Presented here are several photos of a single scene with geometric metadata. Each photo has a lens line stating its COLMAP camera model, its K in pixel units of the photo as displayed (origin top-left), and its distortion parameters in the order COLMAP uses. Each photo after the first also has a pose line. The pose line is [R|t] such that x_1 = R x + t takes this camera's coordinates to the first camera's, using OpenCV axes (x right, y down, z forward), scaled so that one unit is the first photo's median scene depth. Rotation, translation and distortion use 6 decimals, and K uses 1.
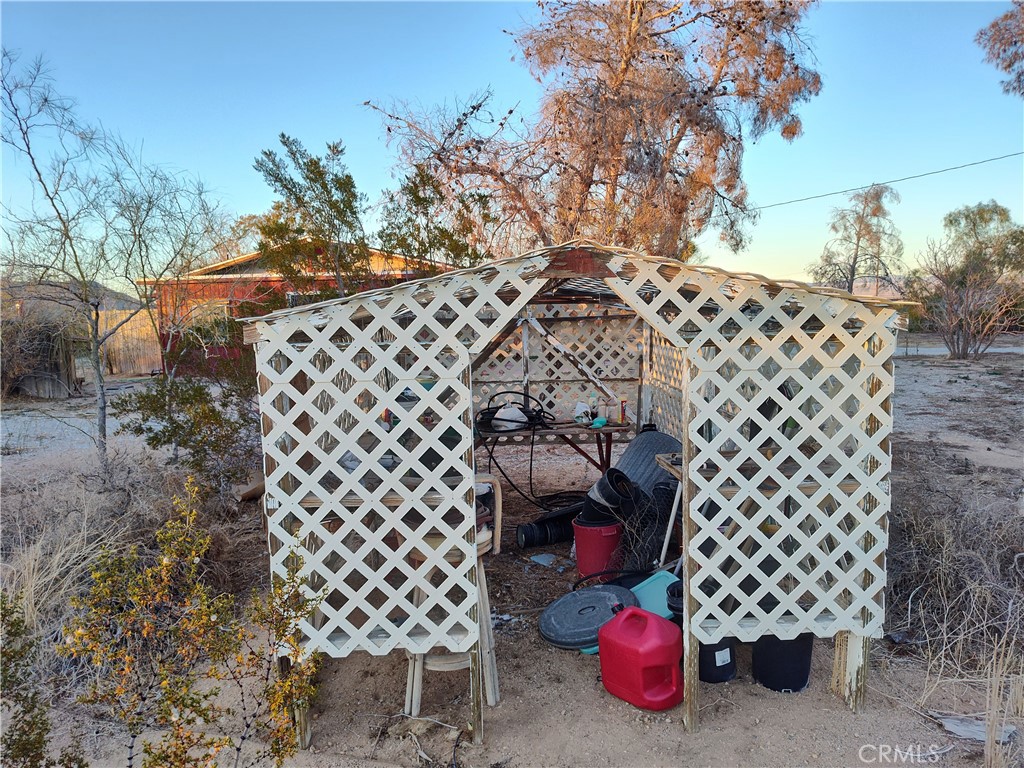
lens RADIAL K [[707.0, 0, 510.0], [0, 707.0, 384.0], [0, 0, 1]] dist [0.030622, -0.034935]
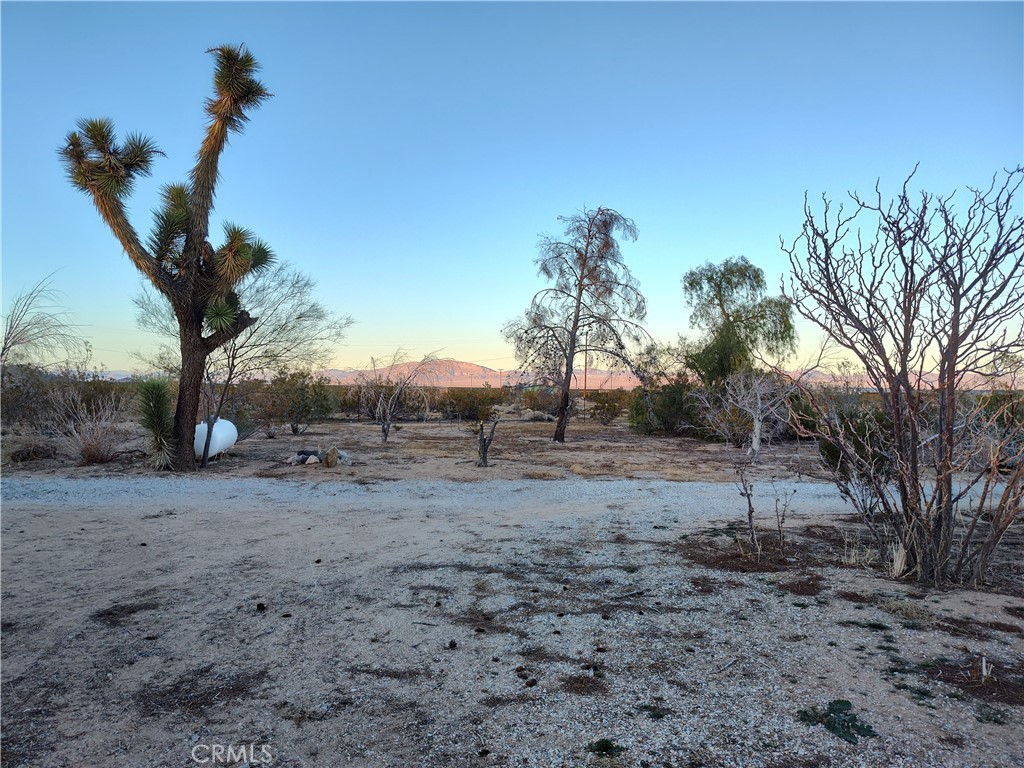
lens RADIAL K [[707.0, 0, 511.8], [0, 707.0, 384.1], [0, 0, 1]] dist [0.030622, -0.034935]
pose [[0.929041, 0.037908, 0.368031, 0.201322], [0.005425, 0.993235, -0.115998, -0.047154], [-0.369938, 0.109763, 0.922550, 0.443293]]
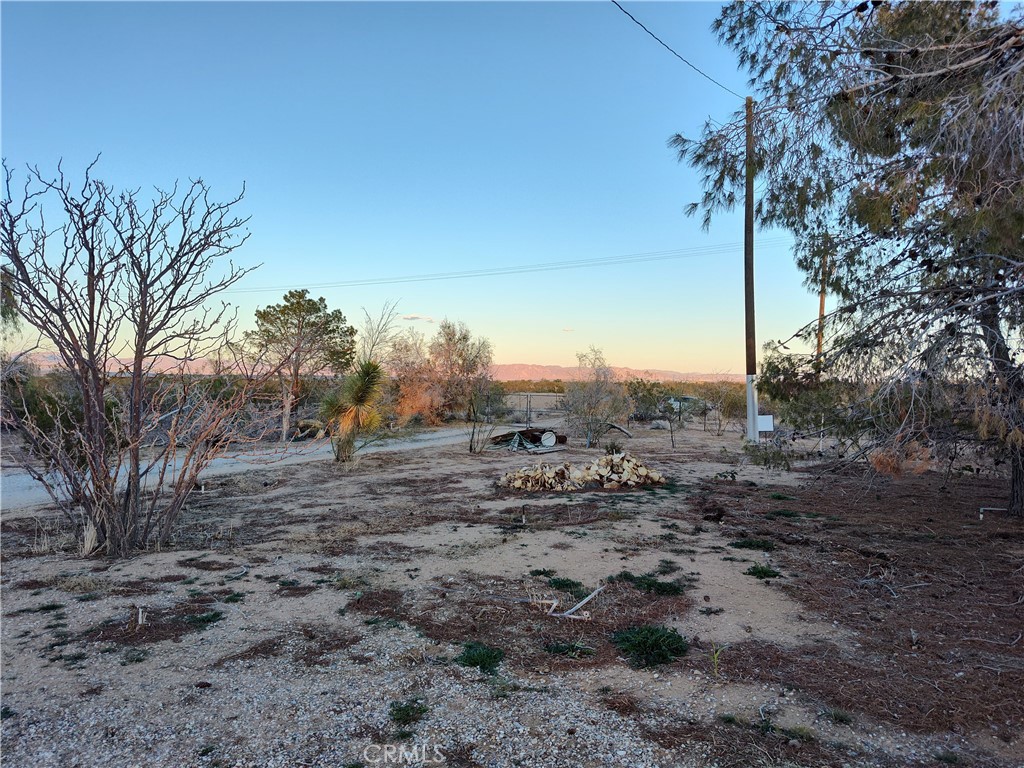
lens RADIAL K [[707.0, 0, 511.4], [0, 707.0, 389.2], [0, 0, 1]] dist [0.030622, -0.034935]
pose [[0.223008, 0.013210, 0.974727, 0.211958], [0.092577, 0.995102, -0.034667, -0.040412], [-0.970411, 0.097968, 0.220693, 0.387294]]
